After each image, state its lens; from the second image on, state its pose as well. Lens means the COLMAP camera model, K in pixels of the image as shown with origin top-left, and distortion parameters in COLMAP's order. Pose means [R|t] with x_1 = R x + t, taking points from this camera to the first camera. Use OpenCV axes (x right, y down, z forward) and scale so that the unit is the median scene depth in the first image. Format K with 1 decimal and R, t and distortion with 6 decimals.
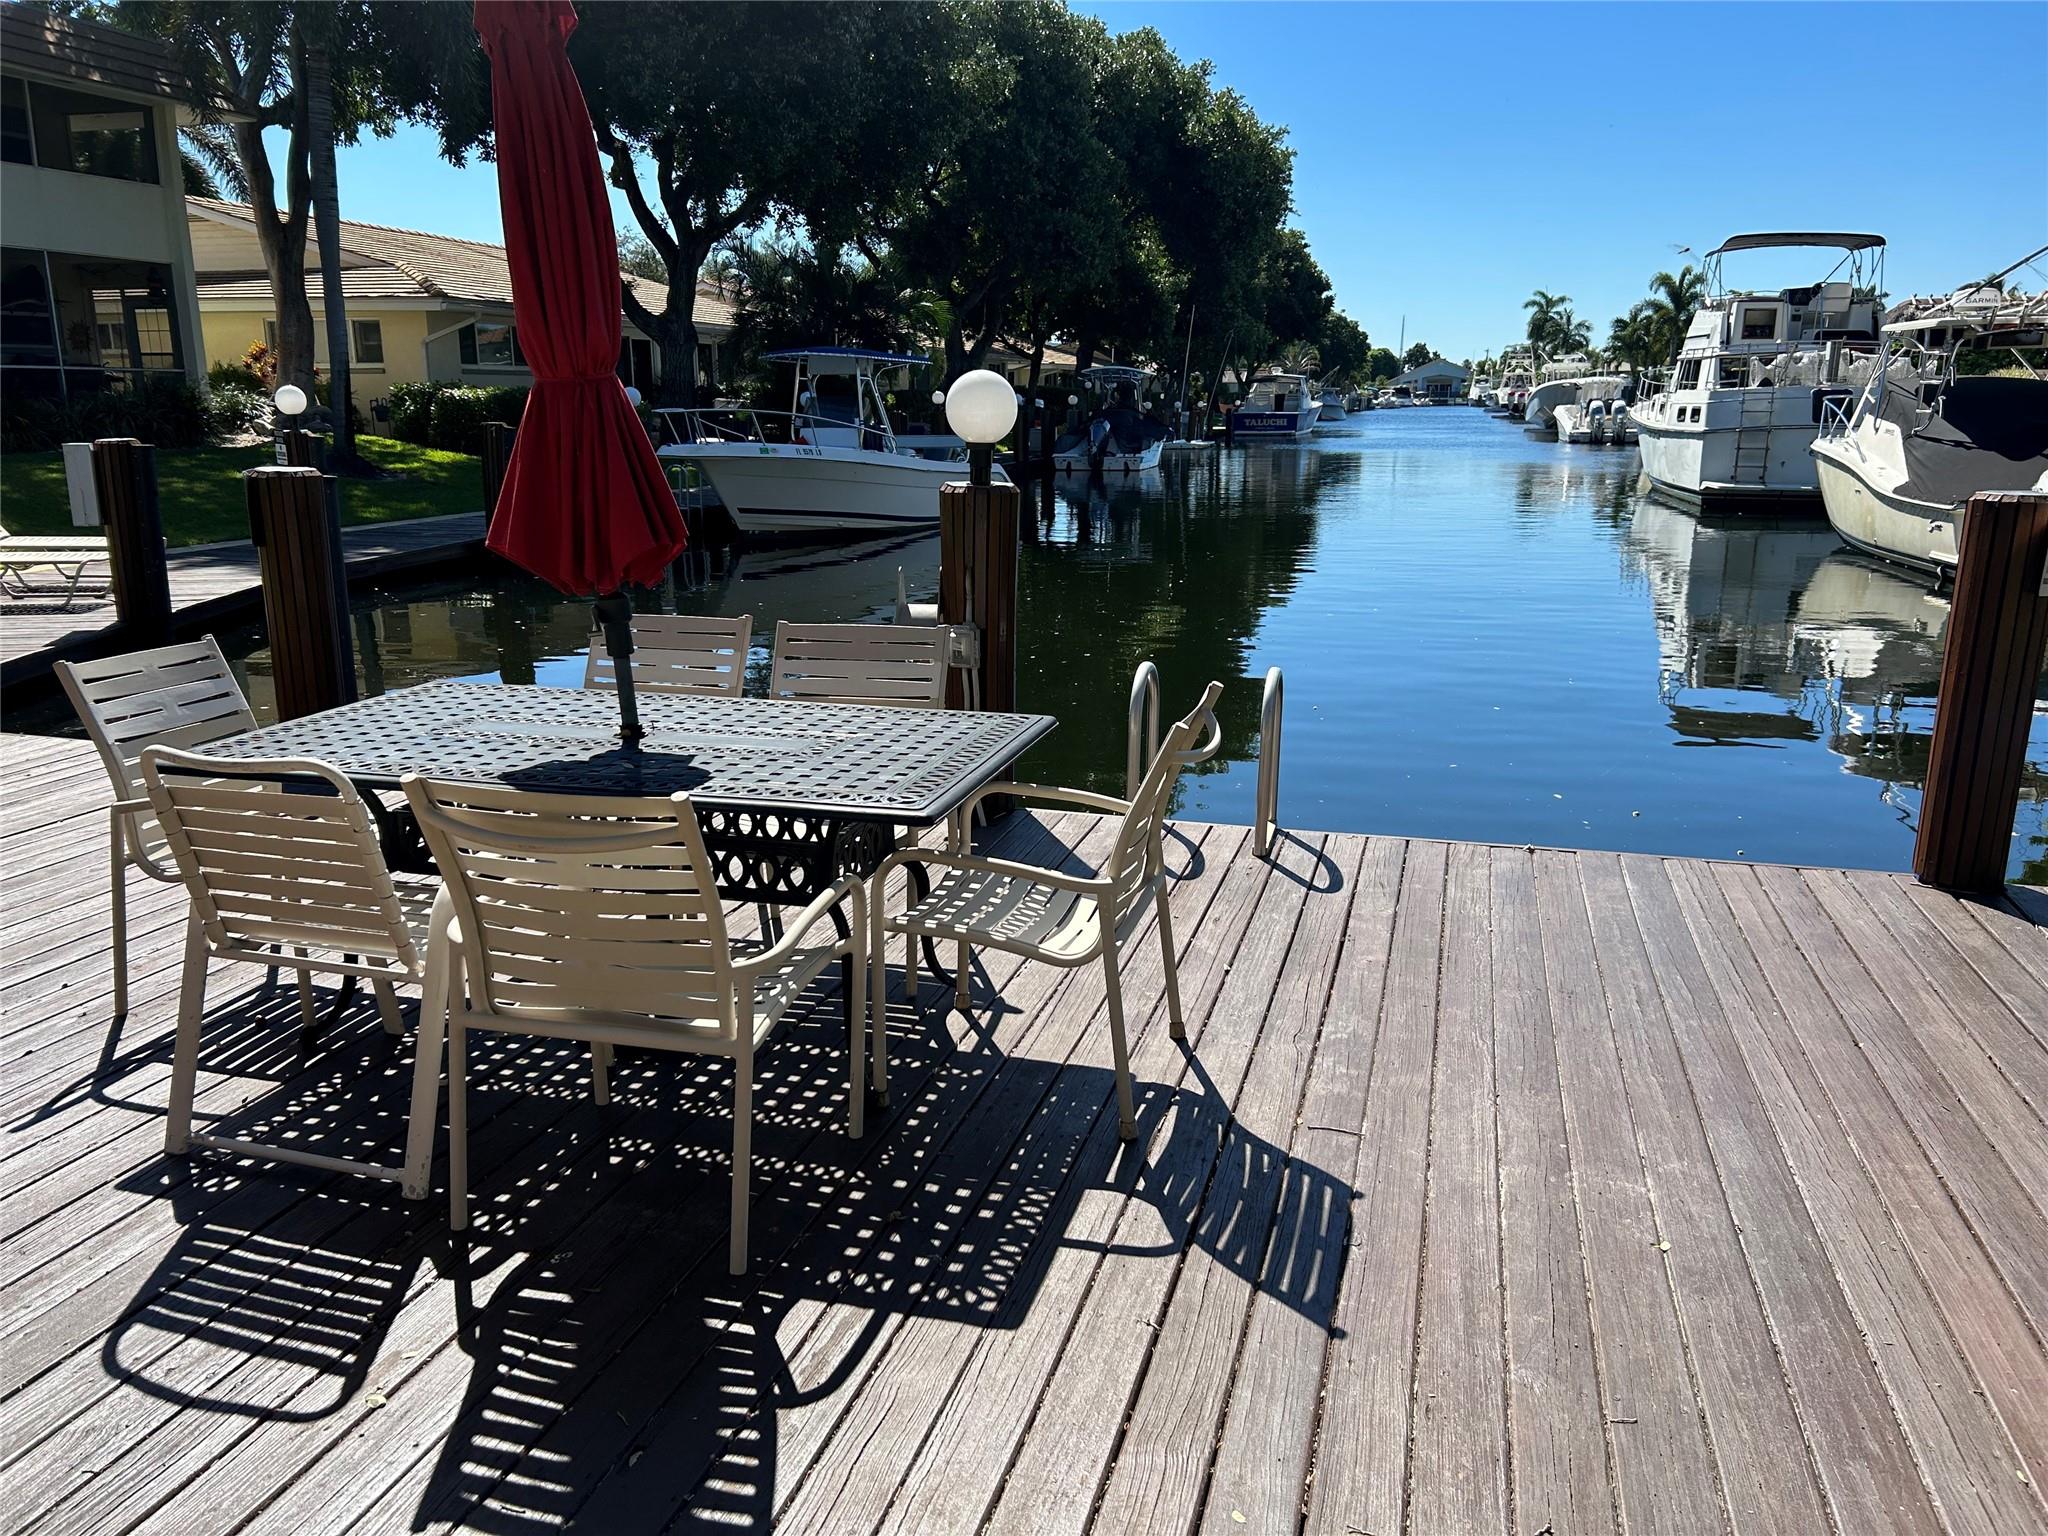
lens RADIAL K [[1548.0, 0, 1019.5], [0, 1548.0, 790.7], [0, 0, 1]] dist [0.011686, 0.010827]
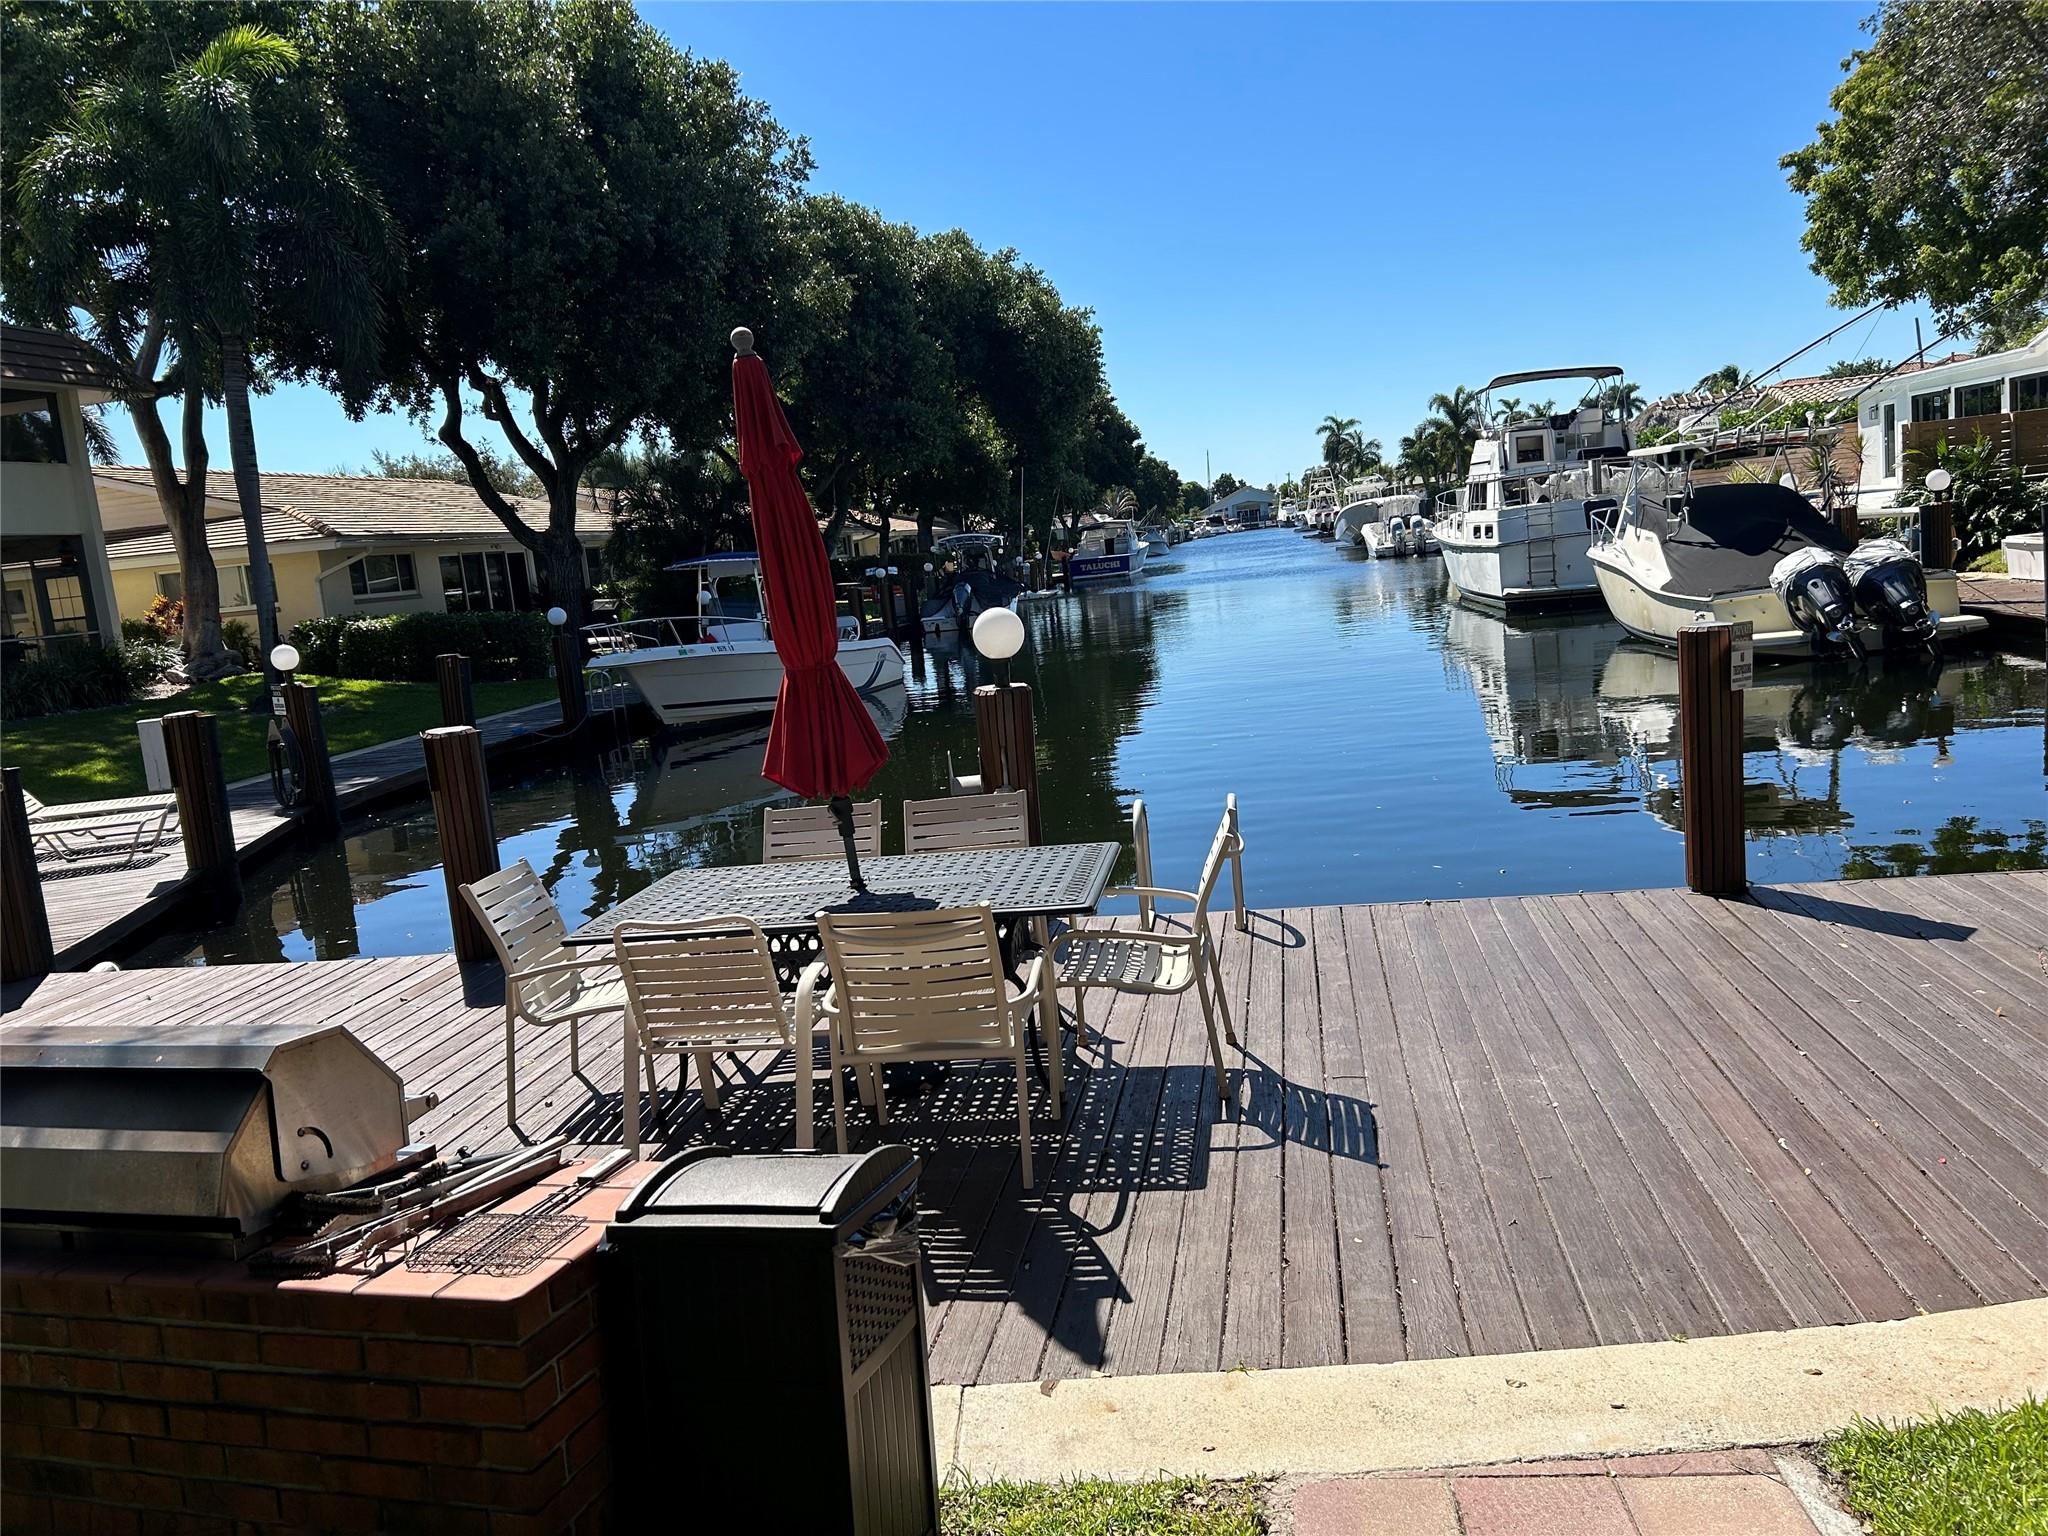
lens RADIAL K [[1543.7, 0, 1033.7], [0, 1543.7, 778.6], [0, 0, 1]] dist [0.056343, -0.073433]
pose [[0.988302, -0.111858, 0.103665, -0.035701], [0.121817, 0.987966, -0.095304, 0.003983], [-0.091757, 0.106817, 0.990036, -0.083959]]
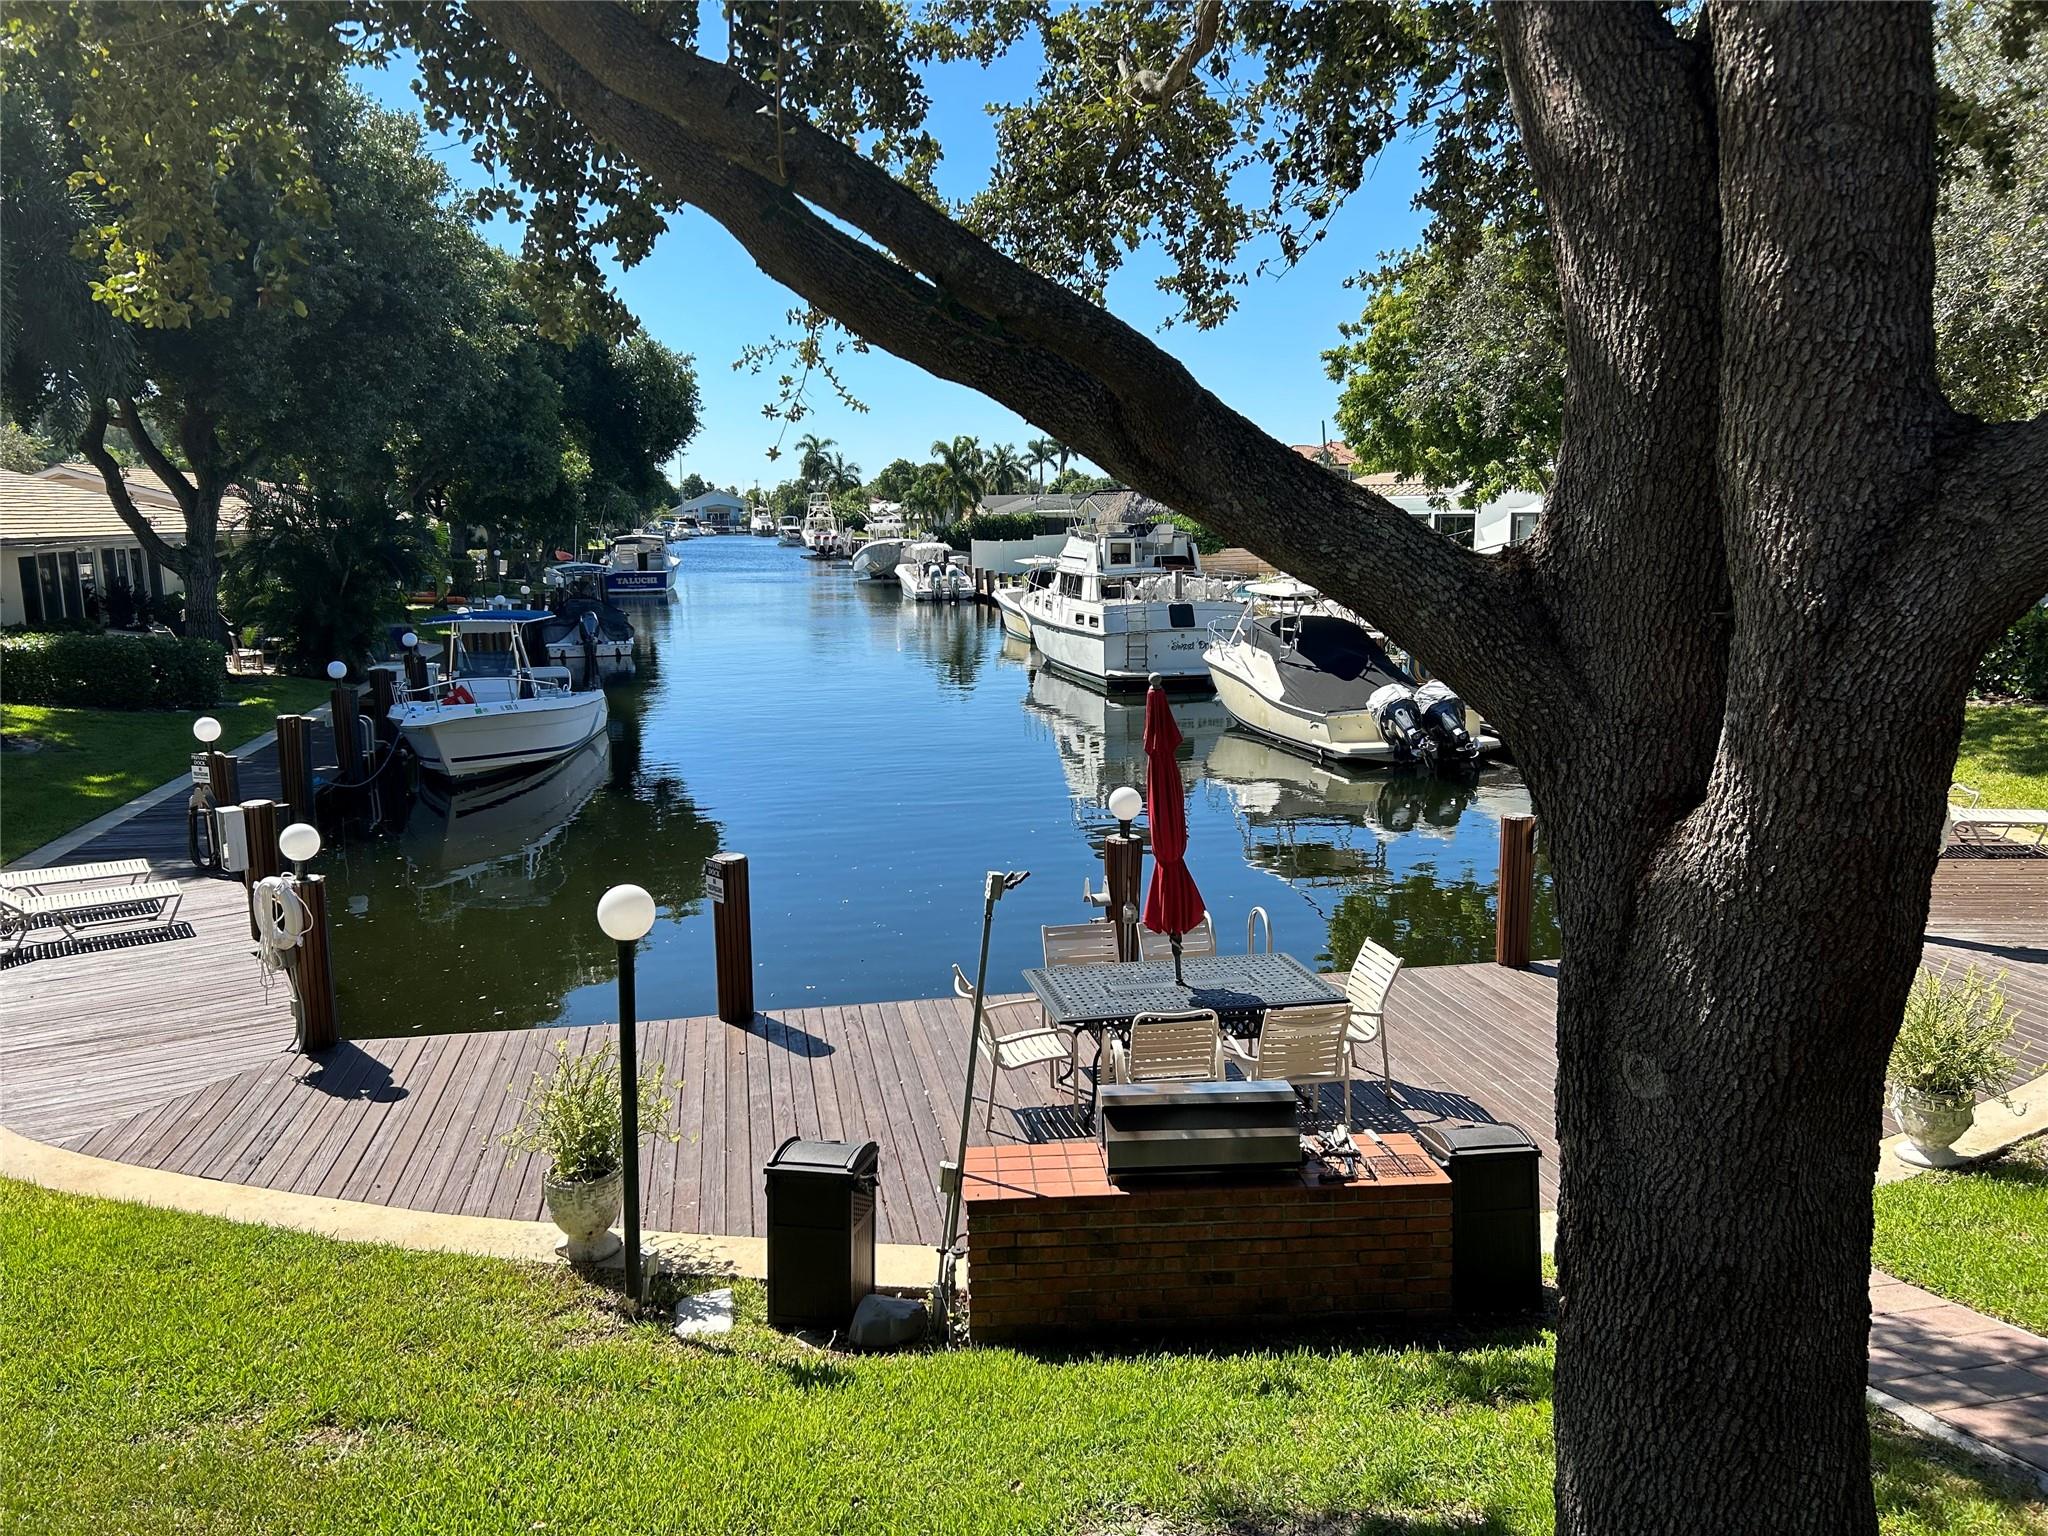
lens RADIAL K [[1511.5, 0, 1013.0], [0, 1511.5, 772.0], [0, 0, 1]] dist [0.189851, -0.517019]
pose [[0.897942, -0.086245, 0.431580, -0.257602], [0.121768, 0.991016, -0.055308, -0.046074], [-0.422933, 0.102216, 0.900377, -0.204635]]
